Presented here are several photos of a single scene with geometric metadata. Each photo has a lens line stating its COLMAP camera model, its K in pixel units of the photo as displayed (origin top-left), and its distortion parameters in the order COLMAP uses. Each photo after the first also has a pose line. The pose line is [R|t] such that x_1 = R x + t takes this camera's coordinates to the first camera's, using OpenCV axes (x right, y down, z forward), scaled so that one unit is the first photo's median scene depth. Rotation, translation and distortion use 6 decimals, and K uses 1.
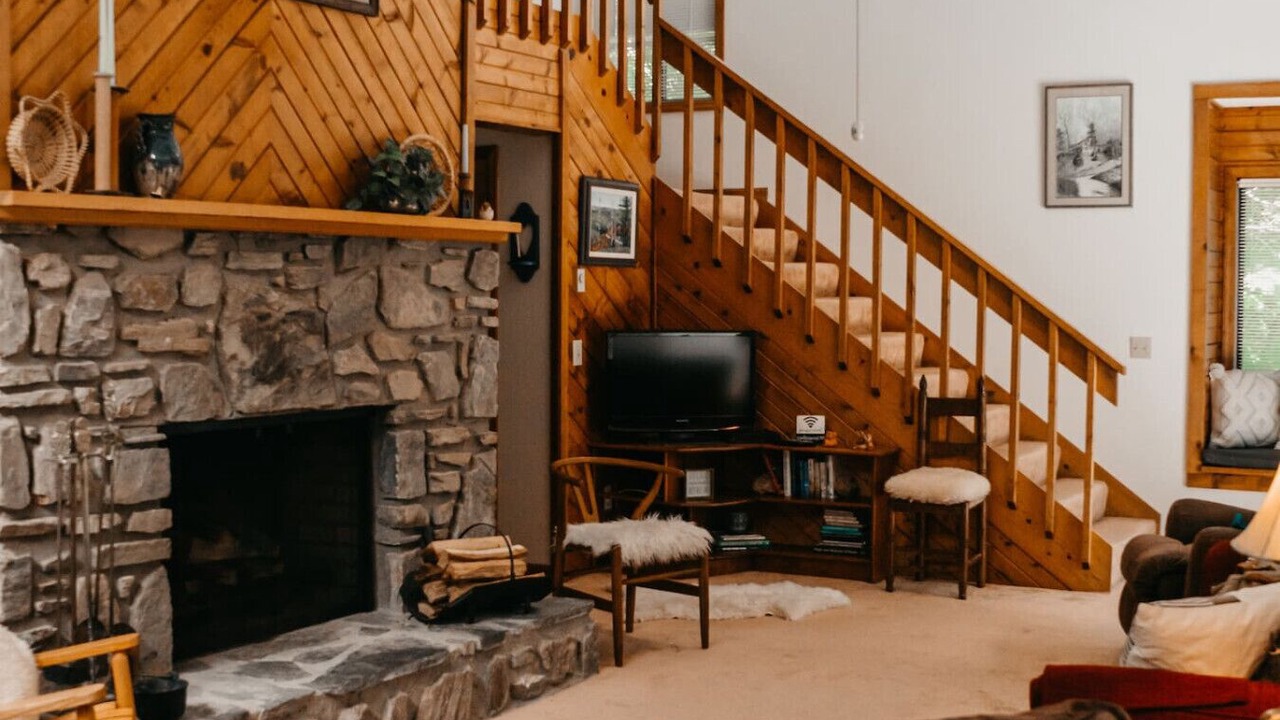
lens RADIAL K [[1616.2, 0, 640.0], [0, 1616.2, 363.0], [0, 0, 1]] dist [-0.127488, 0.000000]
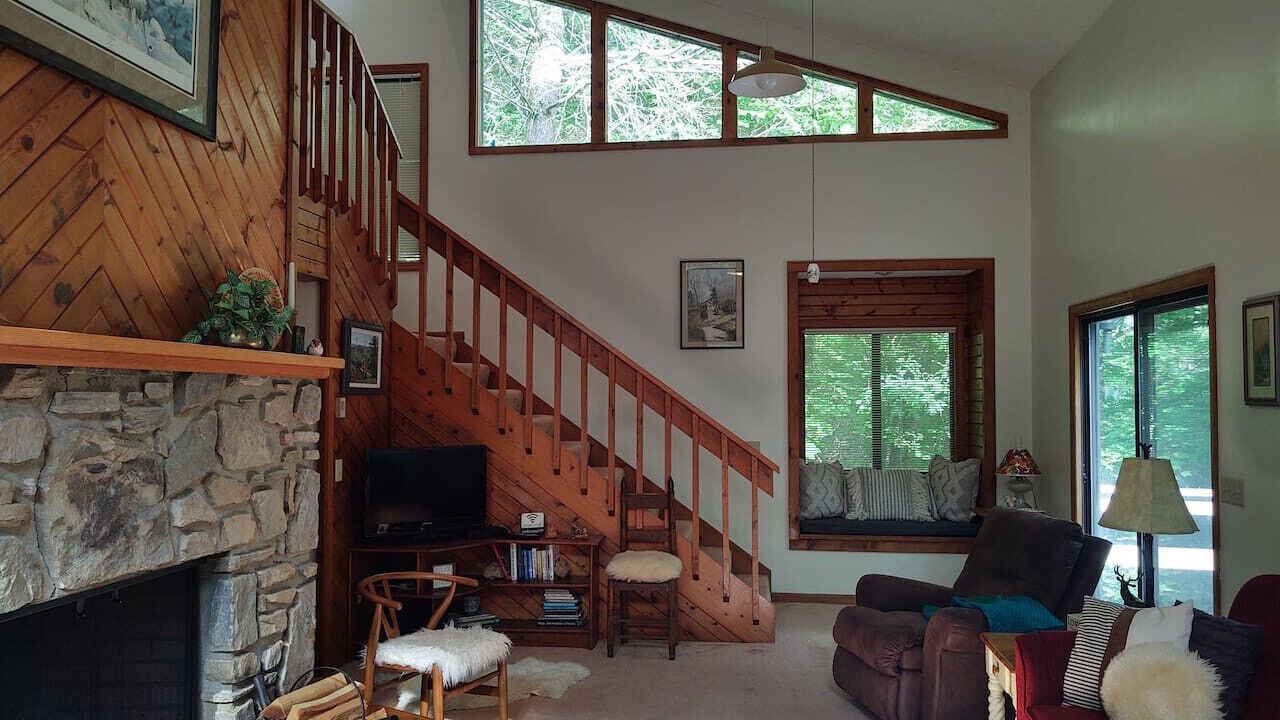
lens RADIAL K [[966.6, 0, 641.8], [0, 966.6, 358.4], [0, 0, 1]] dist [0.009423, -0.024187]
pose [[0.920109, 0.007255, 0.391595, -0.148173], [0.026212, 0.996446, -0.080049, -0.033327], [-0.390784, 0.083918, 0.916649, 0.366446]]
